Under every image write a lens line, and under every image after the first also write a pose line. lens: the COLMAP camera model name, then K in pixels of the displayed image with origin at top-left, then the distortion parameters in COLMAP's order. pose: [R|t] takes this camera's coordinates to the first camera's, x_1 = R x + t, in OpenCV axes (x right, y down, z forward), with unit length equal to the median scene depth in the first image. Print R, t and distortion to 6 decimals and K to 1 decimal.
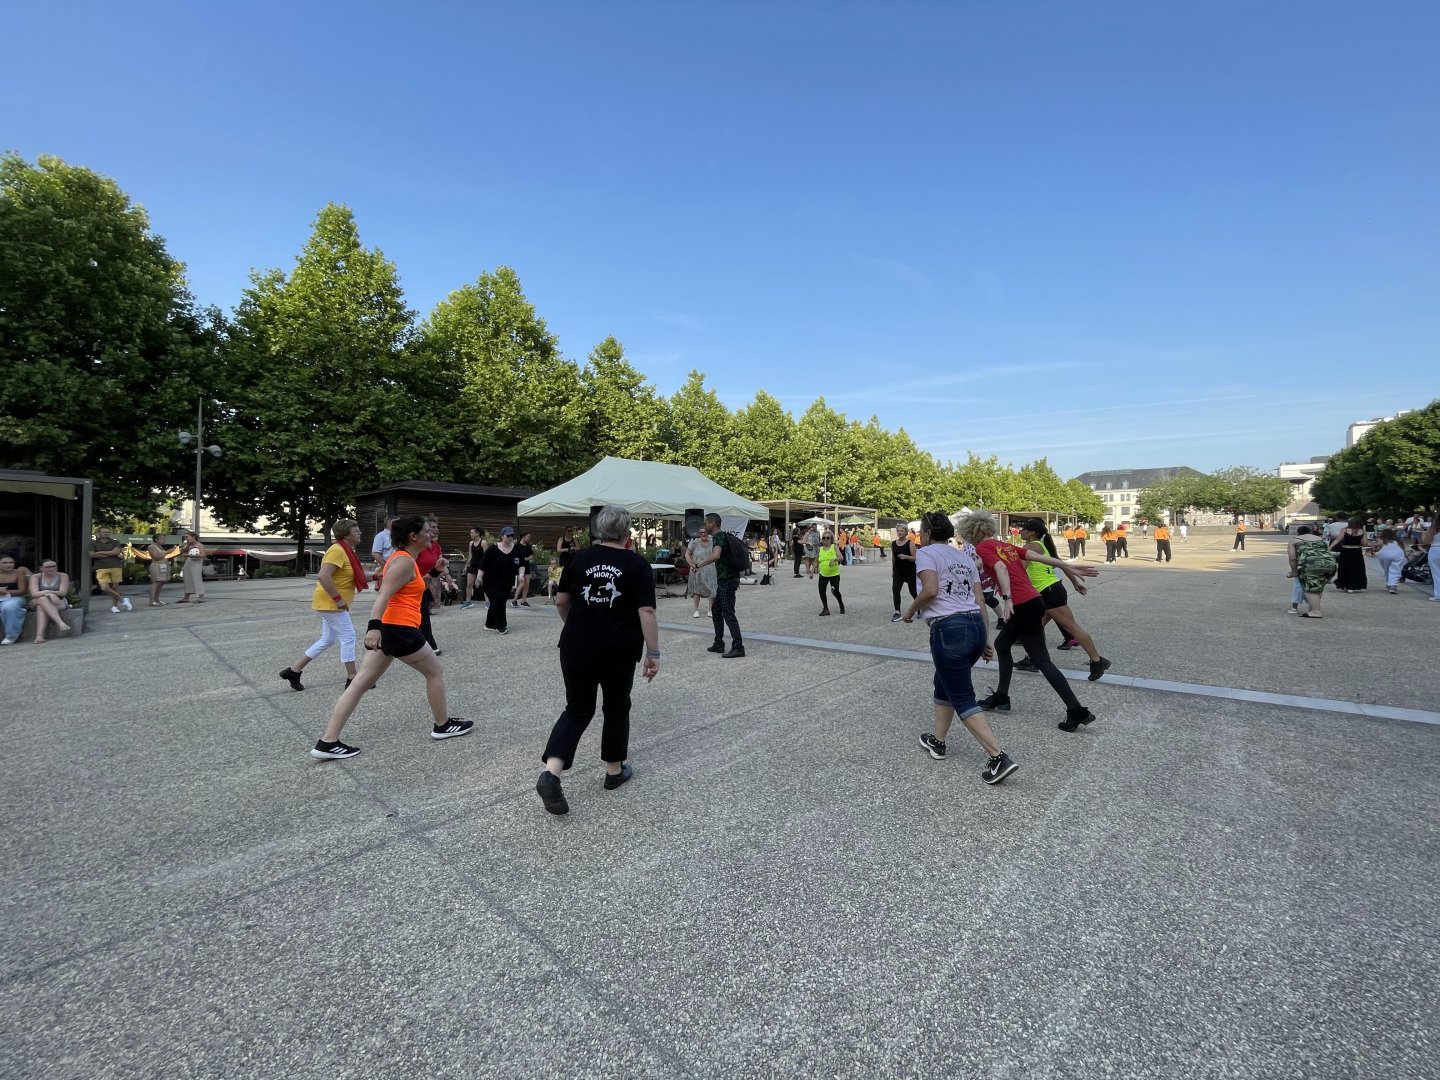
lens RADIAL K [[586.7, 0, 725.4], [0, 586.7, 544.5], [0, 0, 1]] dist [-0.002246, 0.000868]
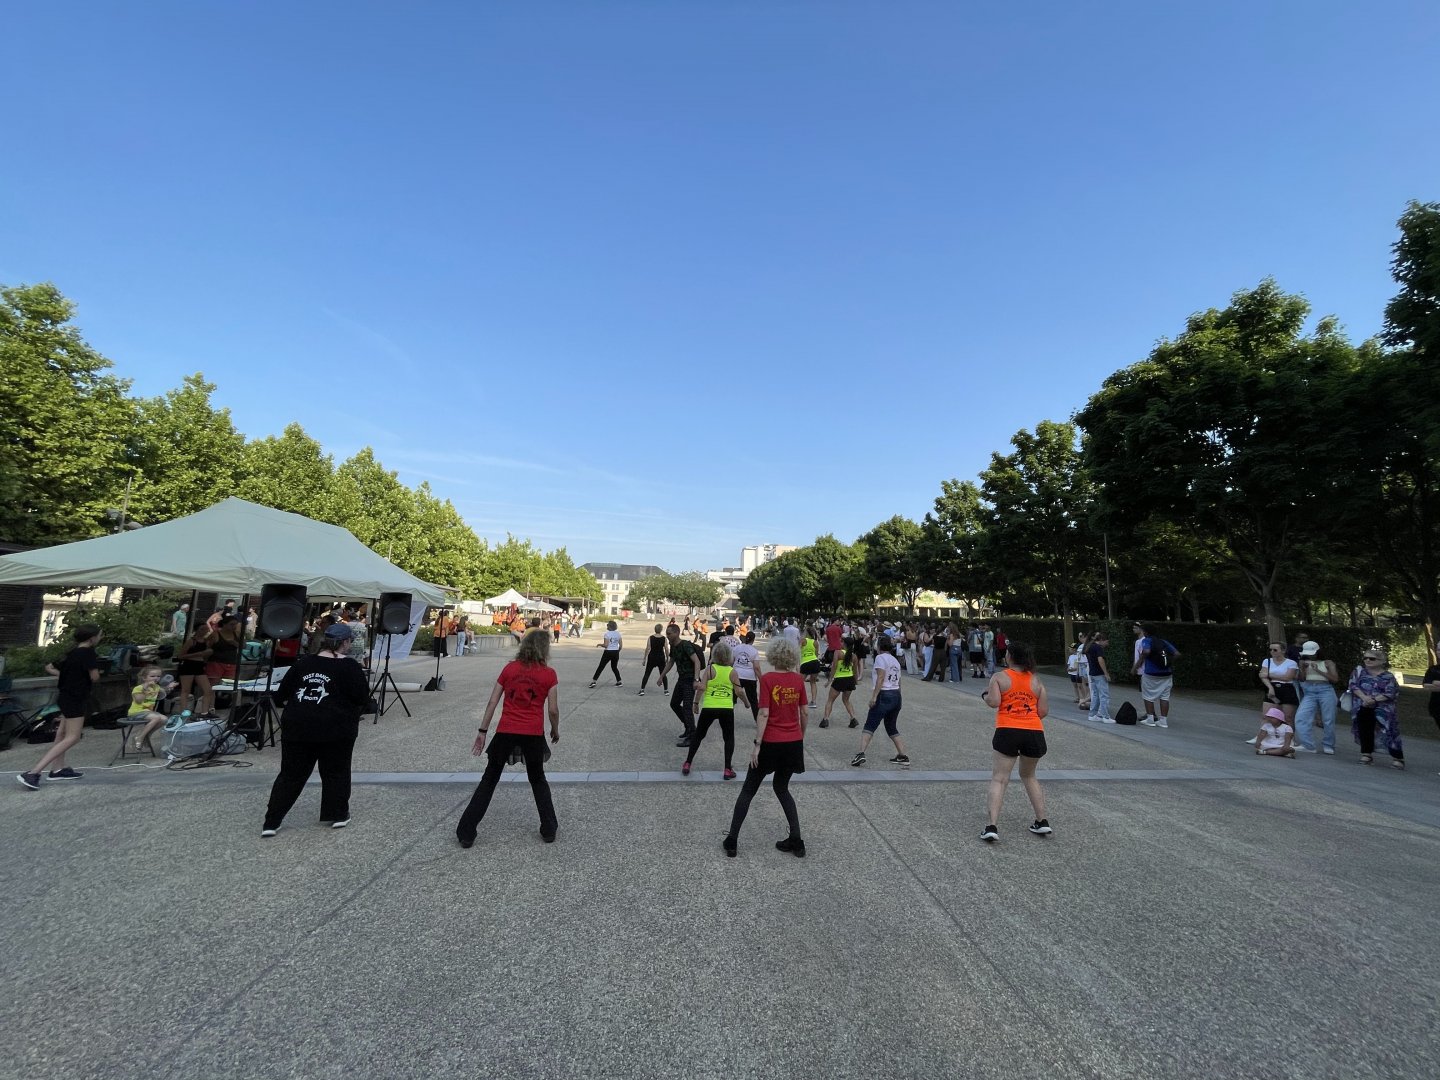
lens RADIAL K [[586.7, 0, 722.4], [0, 586.7, 537.2], [0, 0, 1]] dist [-0.002246, 0.000868]
pose [[0.693677, 0.129299, 0.708586, -0.109837], [-0.026447, 0.987665, -0.154333, -0.009873], [-0.719801, 0.088317, 0.688540, 0.079197]]
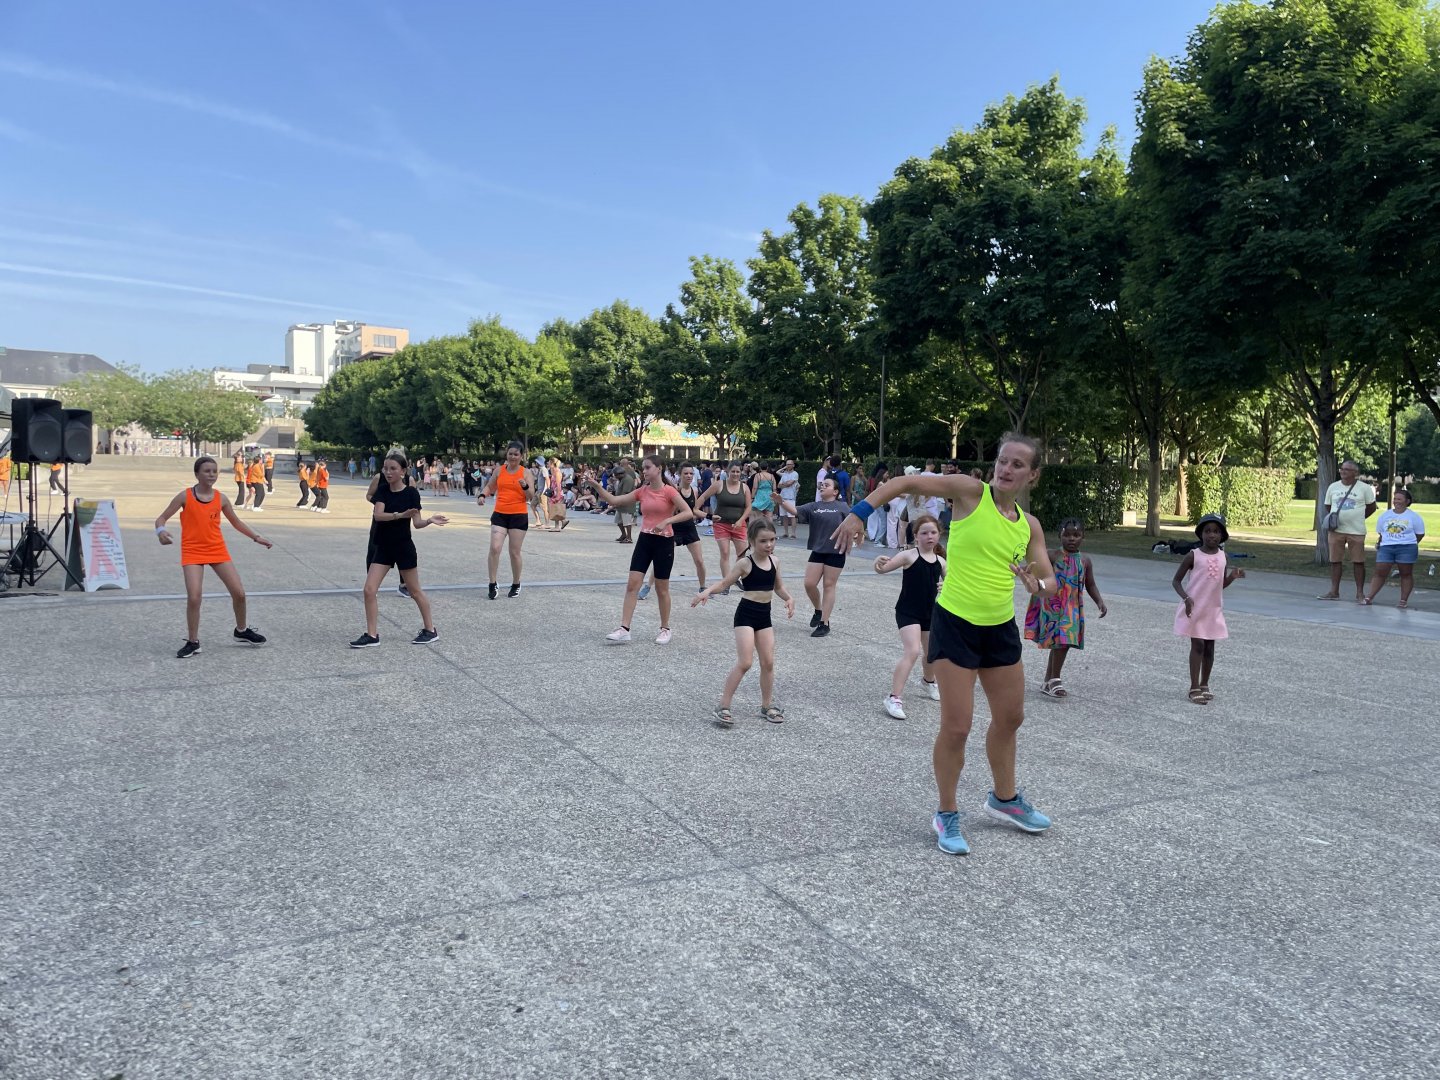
lens RADIAL K [[1079.5, 0, 739.7], [0, 1079.5, 539.6], [0, 0, 1]] dist [0.089512, -0.108146]
pose [[0.326934, -0.032964, 0.944472, -0.311153], [-0.014920, 0.999087, 0.040035, 0.004393], [-0.944929, -0.027181, 0.326144, 0.025614]]
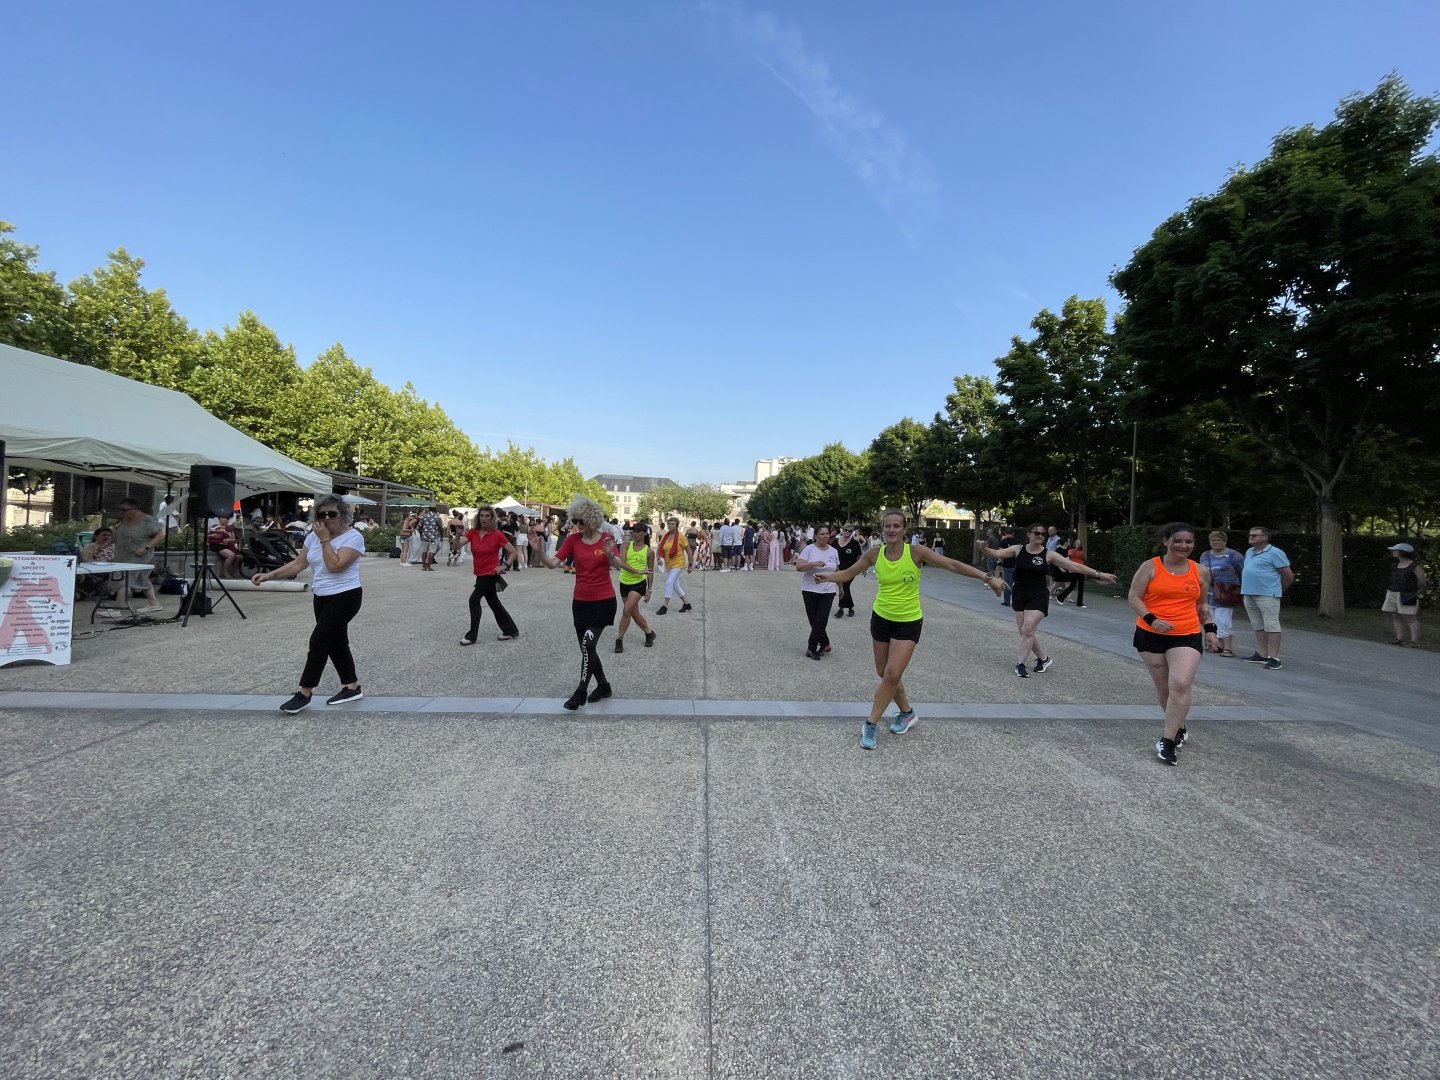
lens RADIAL K [[586.7, 0, 721.6], [0, 586.7, 535.6], [0, 0, 1]] dist [-0.002246, 0.000868]
pose [[0.713958, 0.035801, 0.699272, -0.033366], [-0.039031, 0.999174, -0.011304, -0.001804], [-0.699099, -0.019222, 0.714766, 0.093694]]
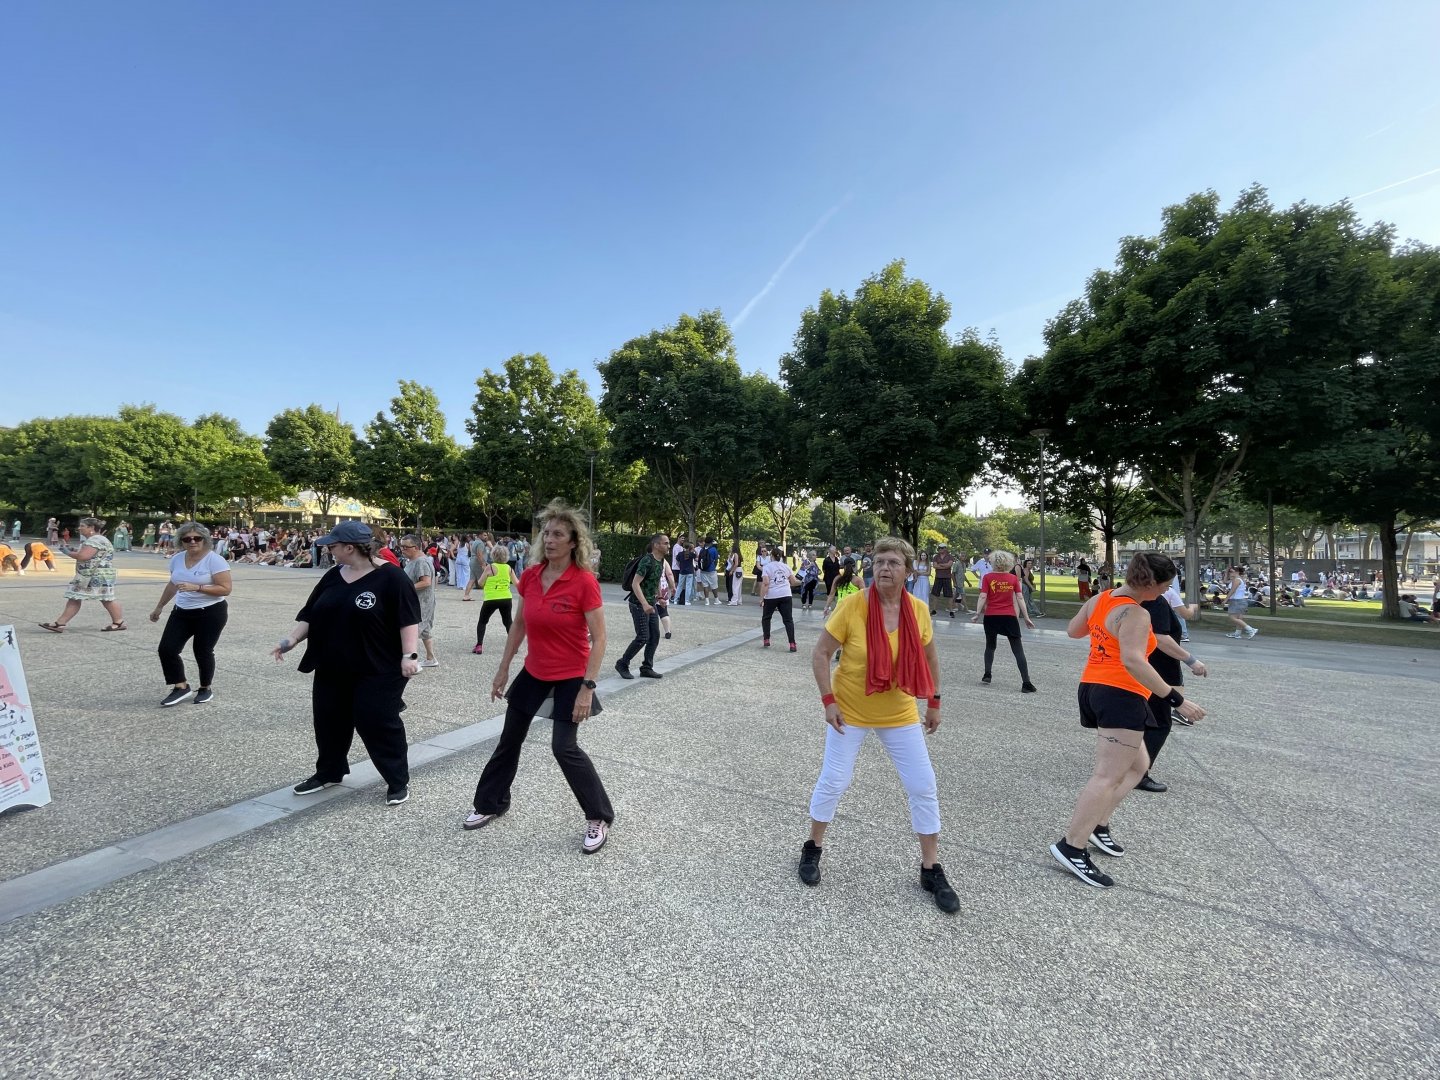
lens RADIAL K [[586.7, 0, 718.4], [0, 586.7, 538.4], [0, 0, 1]] dist [-0.002246, 0.000868]
pose [[-0.277926, 0.021684, 0.960358, -0.166458], [-0.017909, 0.999454, -0.027750, -0.004484], [-0.960435, -0.024911, -0.277386, 0.245850]]
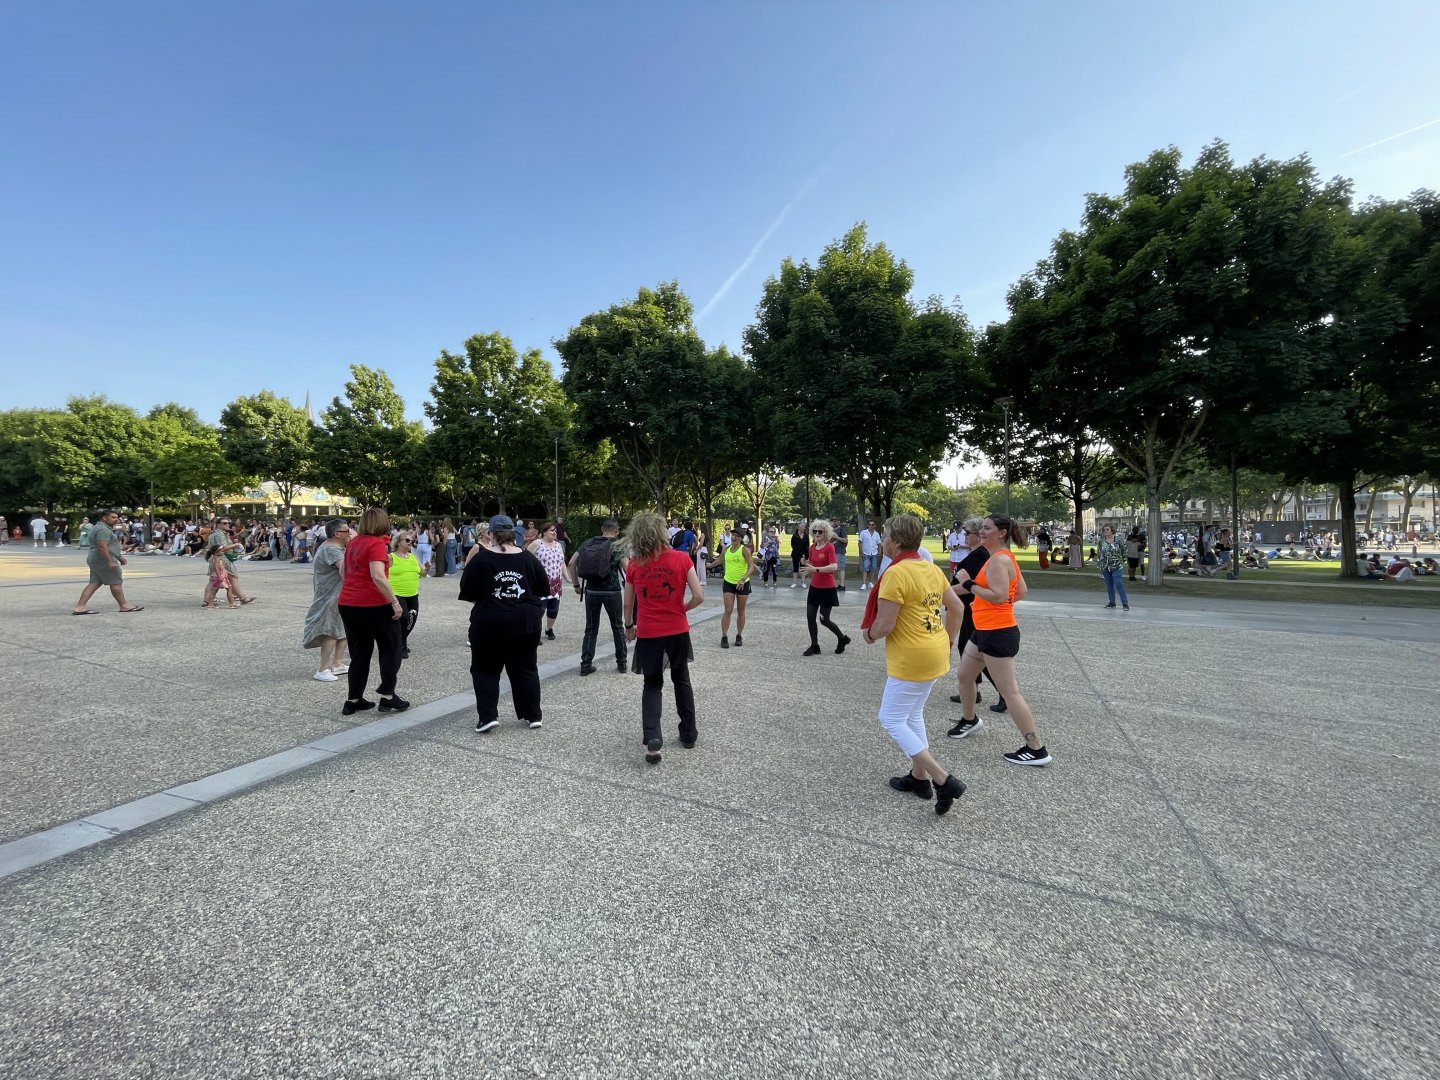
lens RADIAL K [[586.7, 0, 717.9], [0, 586.7, 539.0], [0, 0, 1]] dist [-0.002246, 0.000868]
pose [[-0.301063, -0.005225, 0.953590, -0.163558], [0.011728, 0.999889, 0.009182, -0.004510], [-0.953532, 0.013948, -0.300969, 0.226931]]
